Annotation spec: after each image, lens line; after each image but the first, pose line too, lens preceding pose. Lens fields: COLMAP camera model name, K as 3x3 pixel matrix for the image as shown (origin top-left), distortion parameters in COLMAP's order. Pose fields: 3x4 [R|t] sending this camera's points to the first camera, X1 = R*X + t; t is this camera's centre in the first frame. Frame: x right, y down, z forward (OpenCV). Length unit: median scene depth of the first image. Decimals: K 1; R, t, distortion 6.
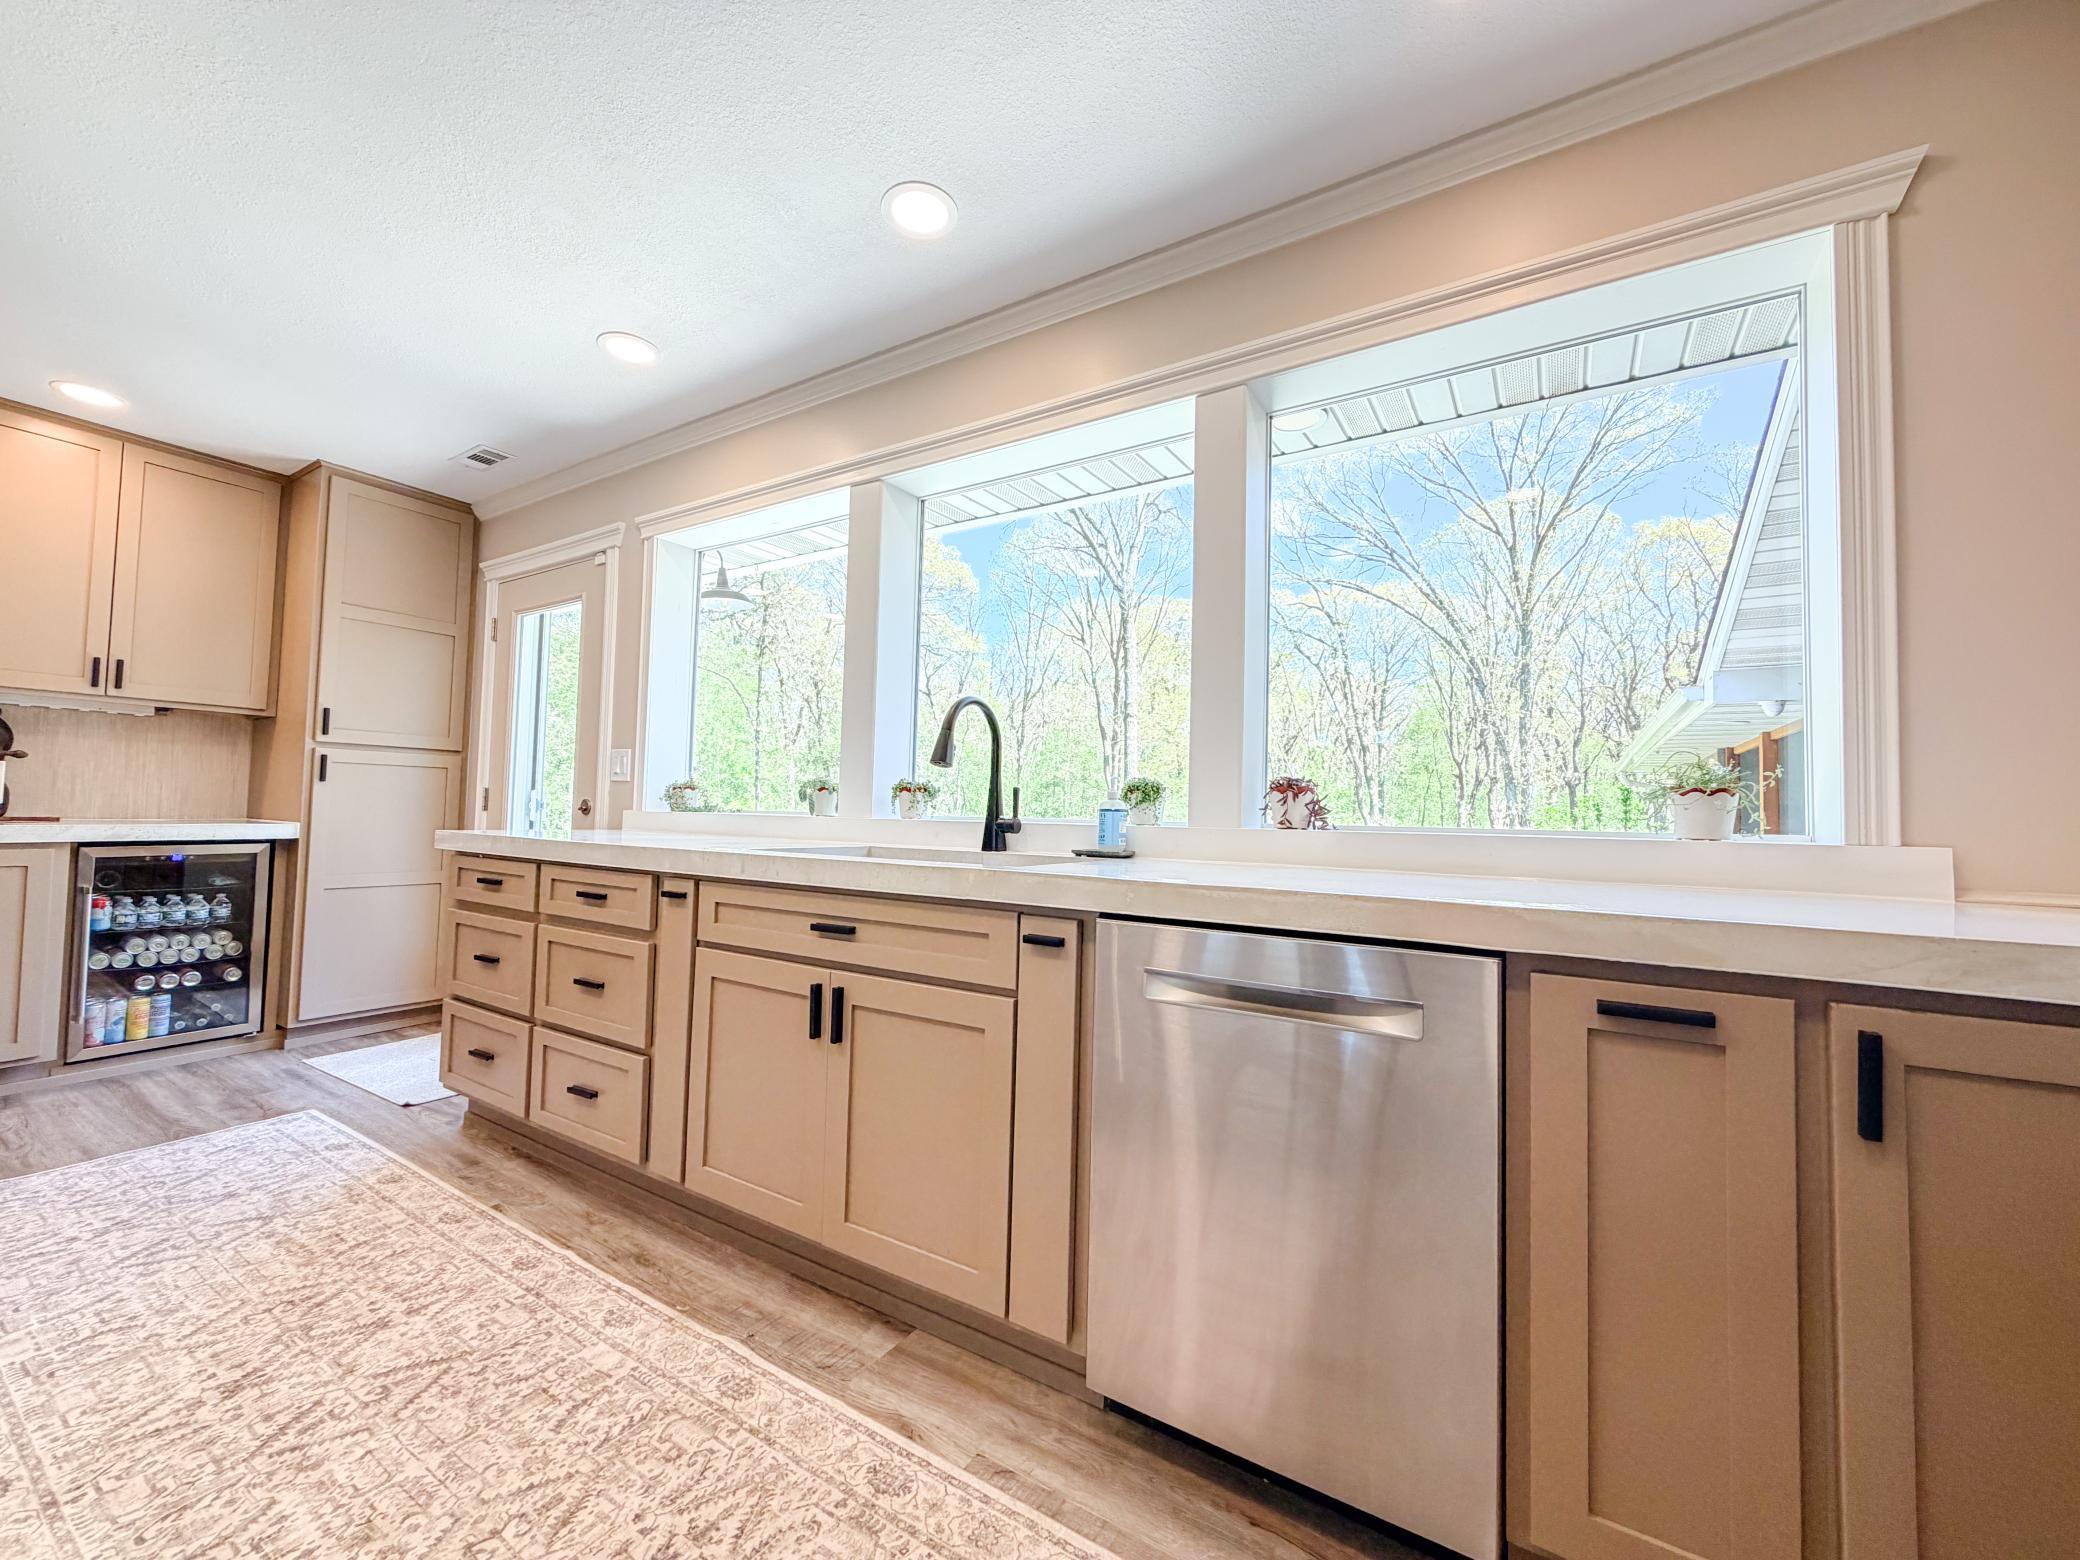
lens RADIAL K [[827.4, 0, 1032.4], [0, 827.4, 779.4], [0, 0, 1]] dist [0.000462, -0.000315]
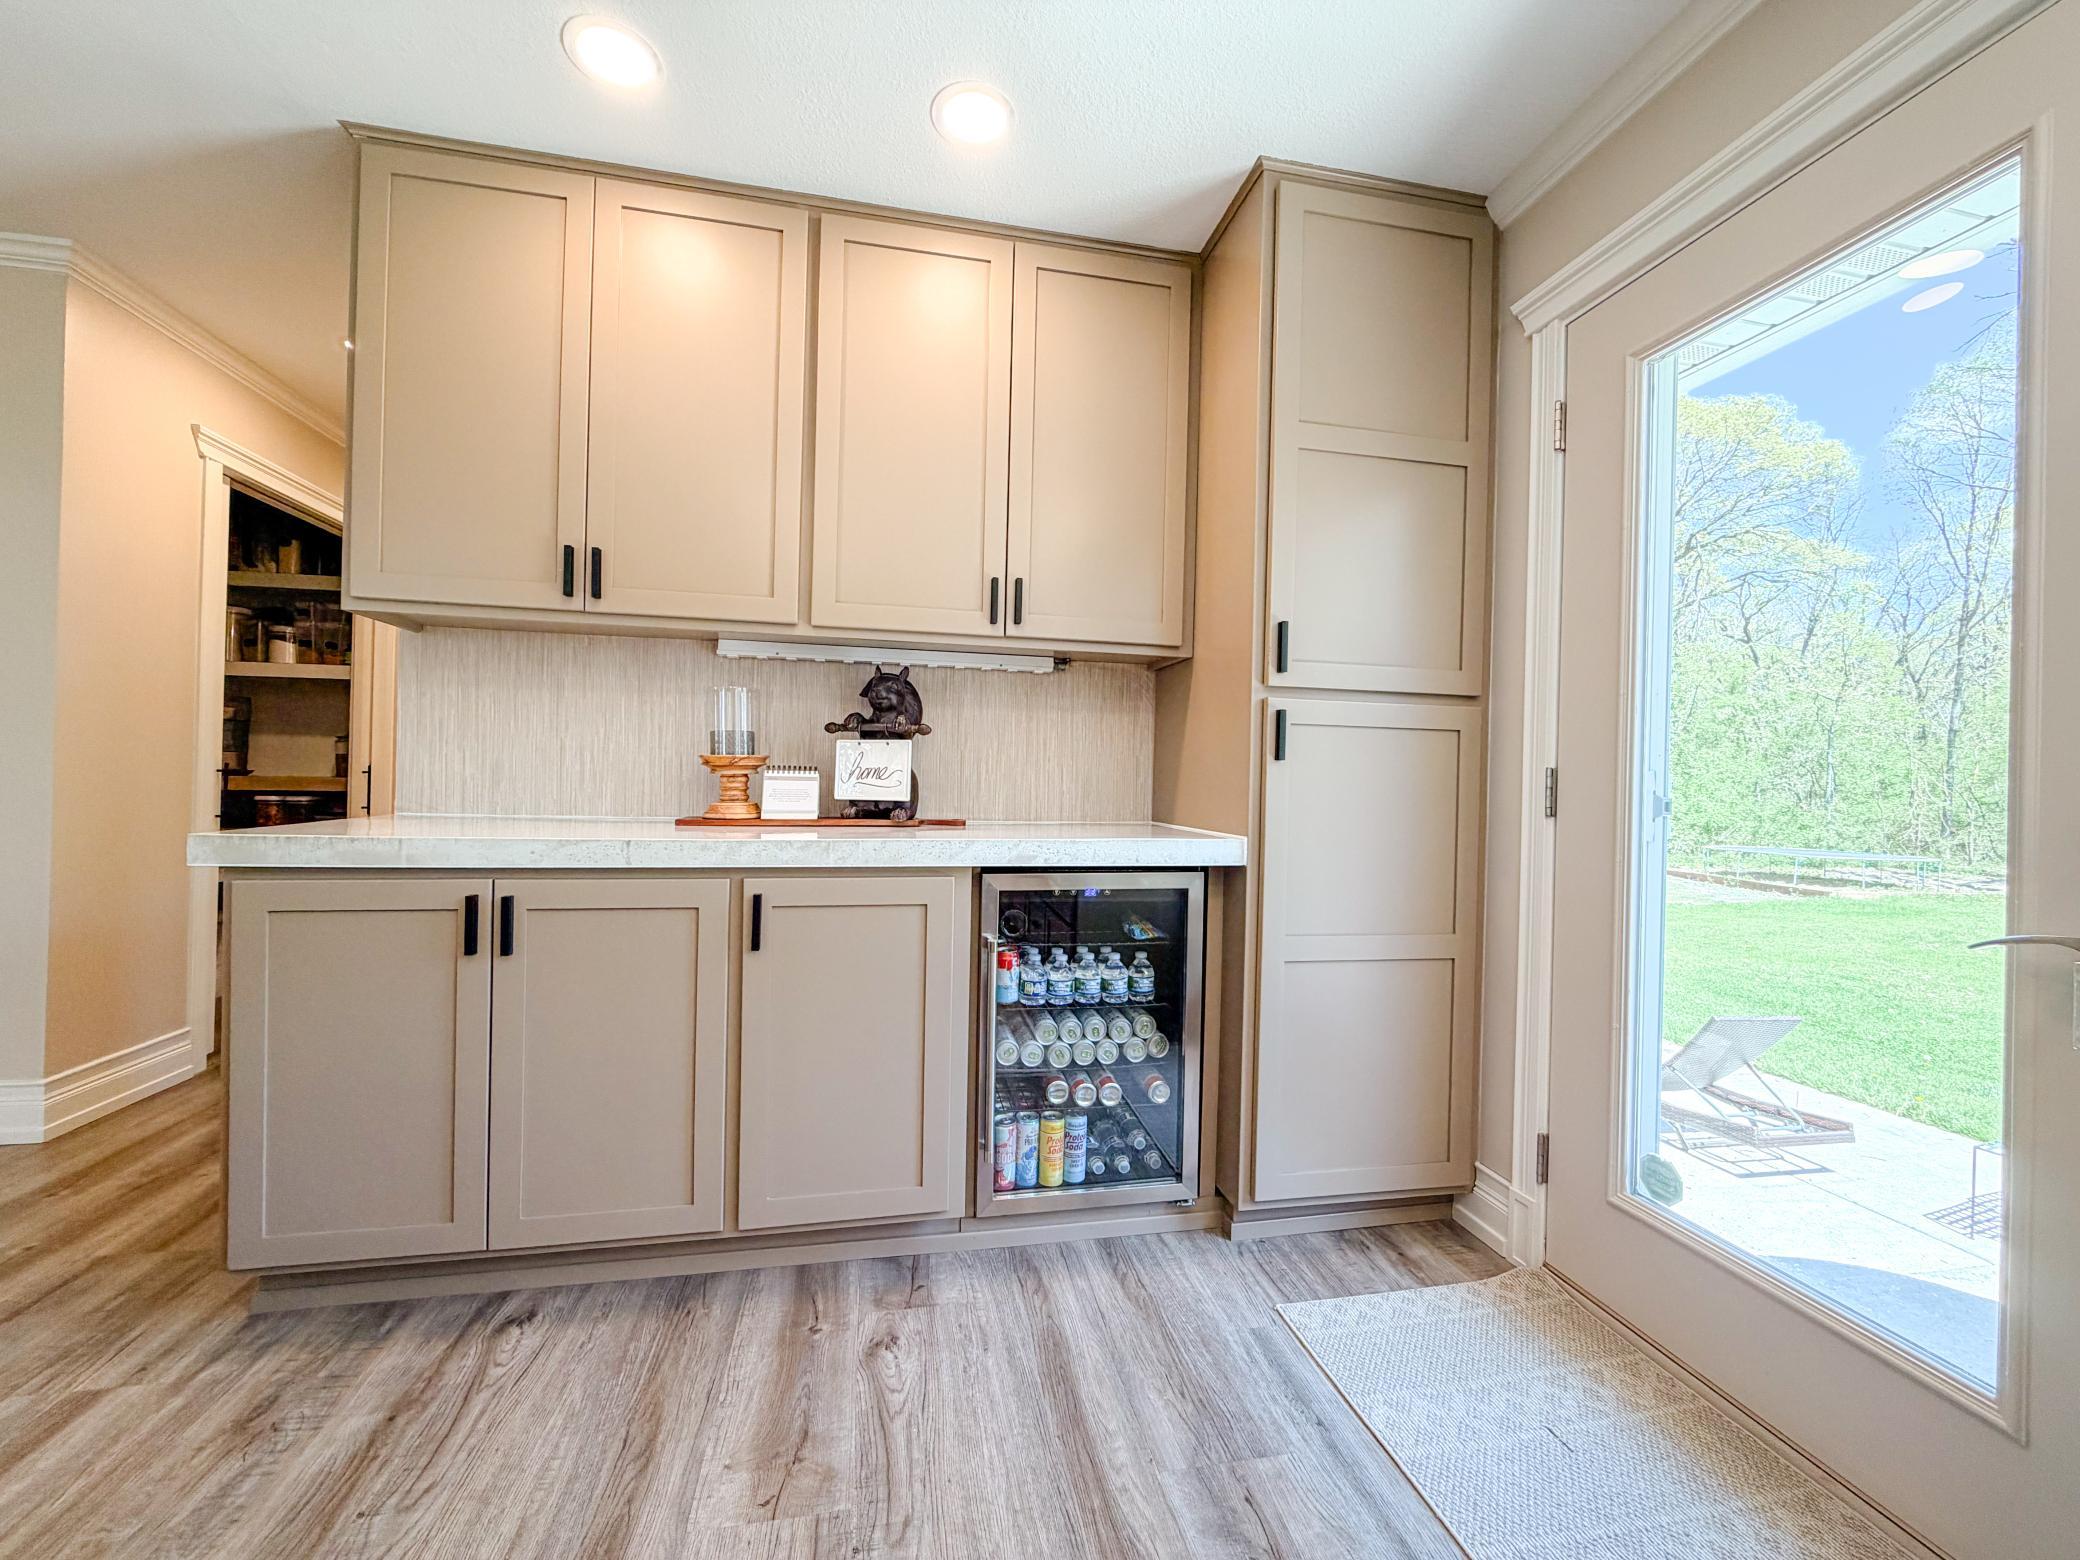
lens RADIAL K [[827.4, 0, 1032.4], [0, 827.4, 779.4], [0, 0, 1]] dist [0.000462, -0.000315]
pose [[0.685664, -0.008559, -0.727868, -0.611936], [0.021836, 0.999723, 0.008814, 0.006717], [0.727591, -0.021937, 0.685661, 0.548460]]
